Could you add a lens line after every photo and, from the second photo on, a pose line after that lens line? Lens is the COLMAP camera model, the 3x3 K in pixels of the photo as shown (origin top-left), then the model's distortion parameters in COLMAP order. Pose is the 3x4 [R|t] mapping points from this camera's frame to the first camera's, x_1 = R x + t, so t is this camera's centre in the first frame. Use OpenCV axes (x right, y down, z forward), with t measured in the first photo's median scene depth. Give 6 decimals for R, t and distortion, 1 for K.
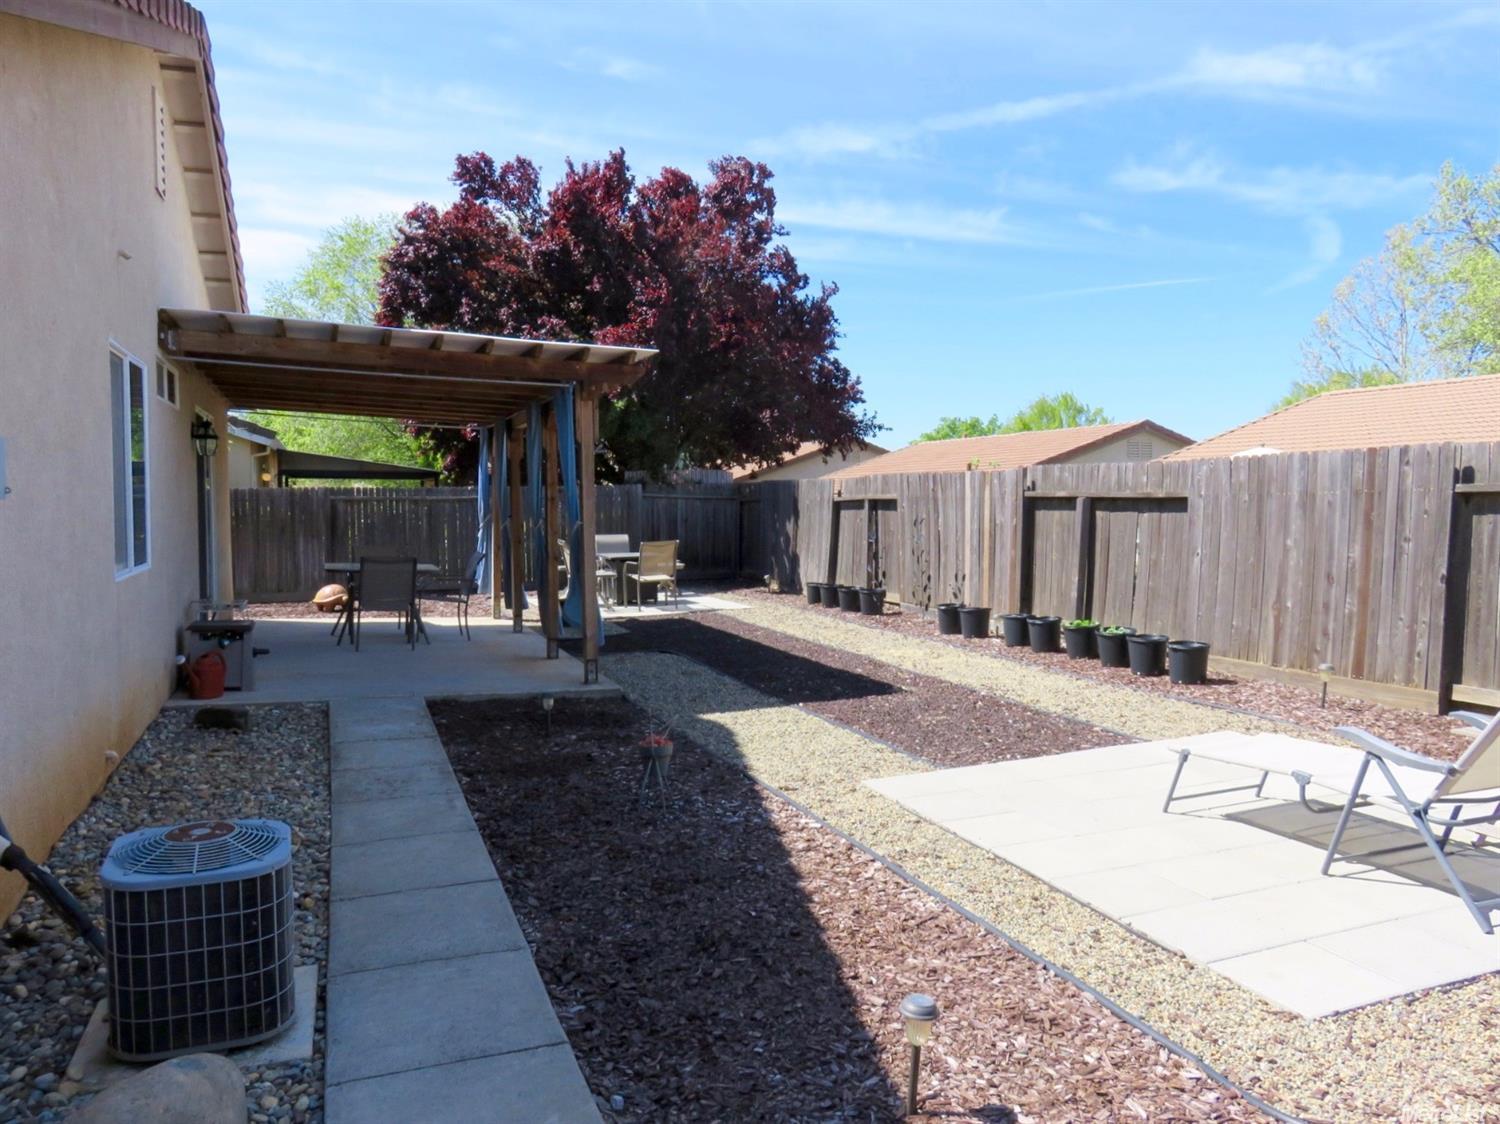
lens RADIAL K [[1154.3, 0, 766.7], [0, 1154.3, 577.3], [0, 0, 1]] dist [-0.007773, -0.005802]
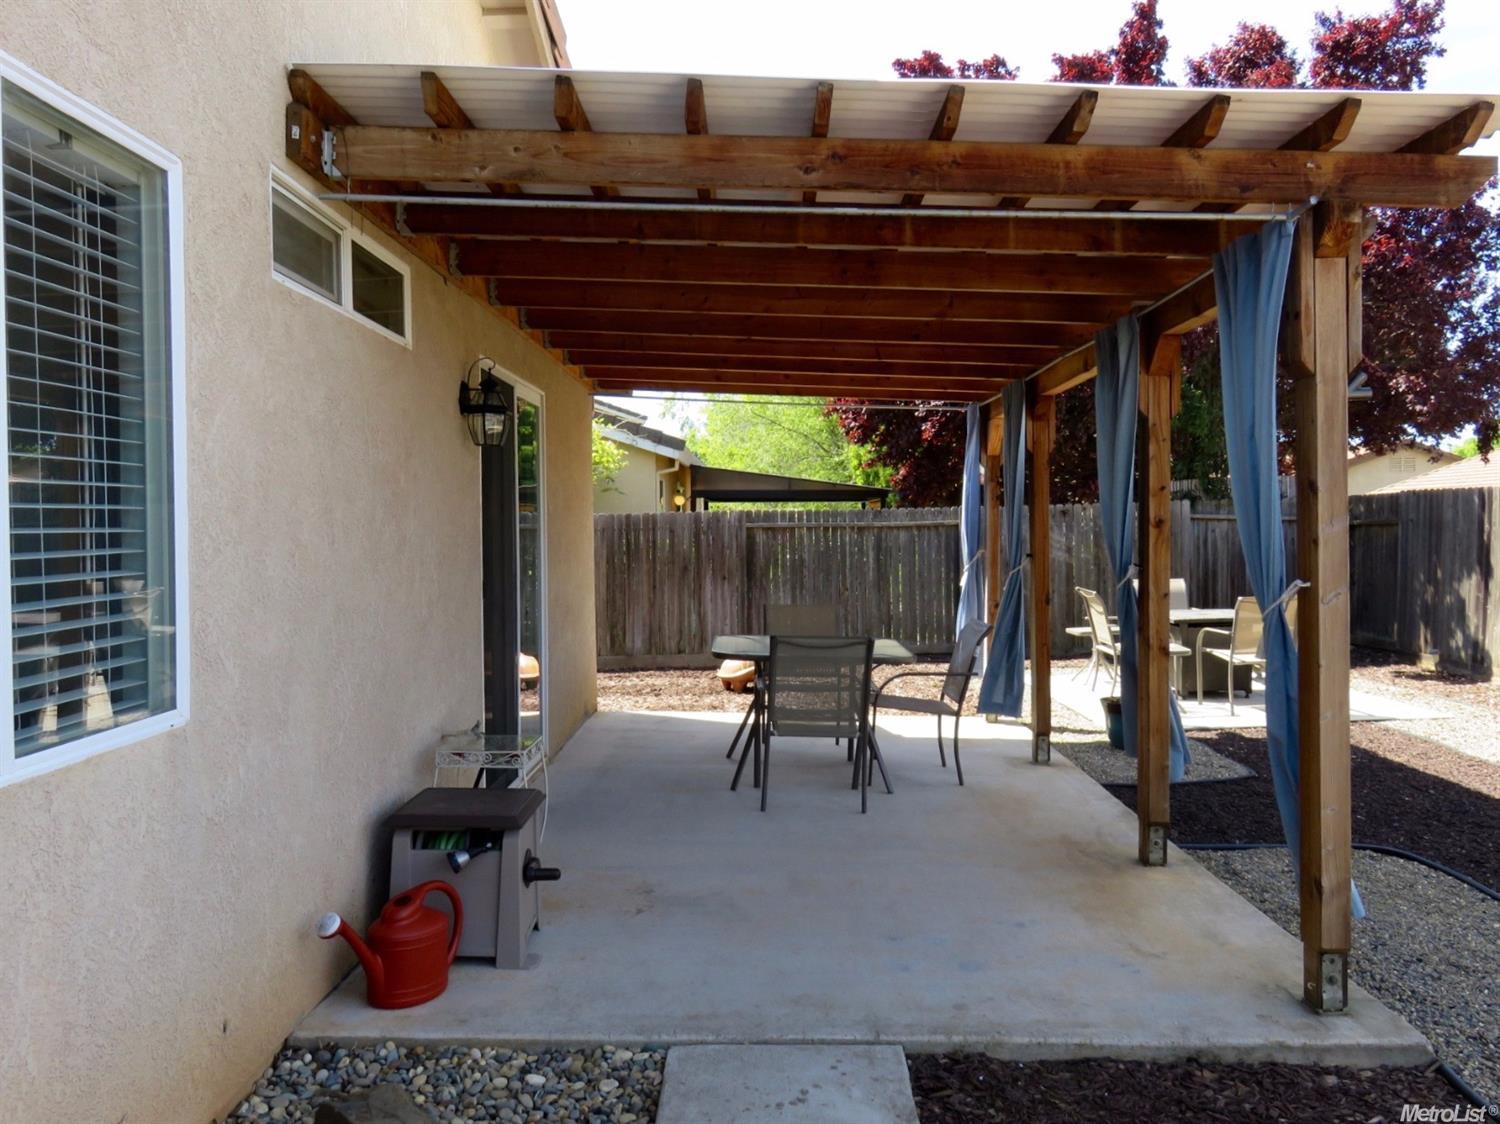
lens RADIAL K [[1111.3, 0, 750.0], [0, 1111.3, 562.0], [0, 0, 1]] dist [-0.081815, 0.088398]
pose [[0.927947, 0.001413, -0.372710, -0.134232], [-0.013988, 0.999420, -0.031039, -0.027782], [0.372450, 0.034016, 0.927429, 0.409846]]
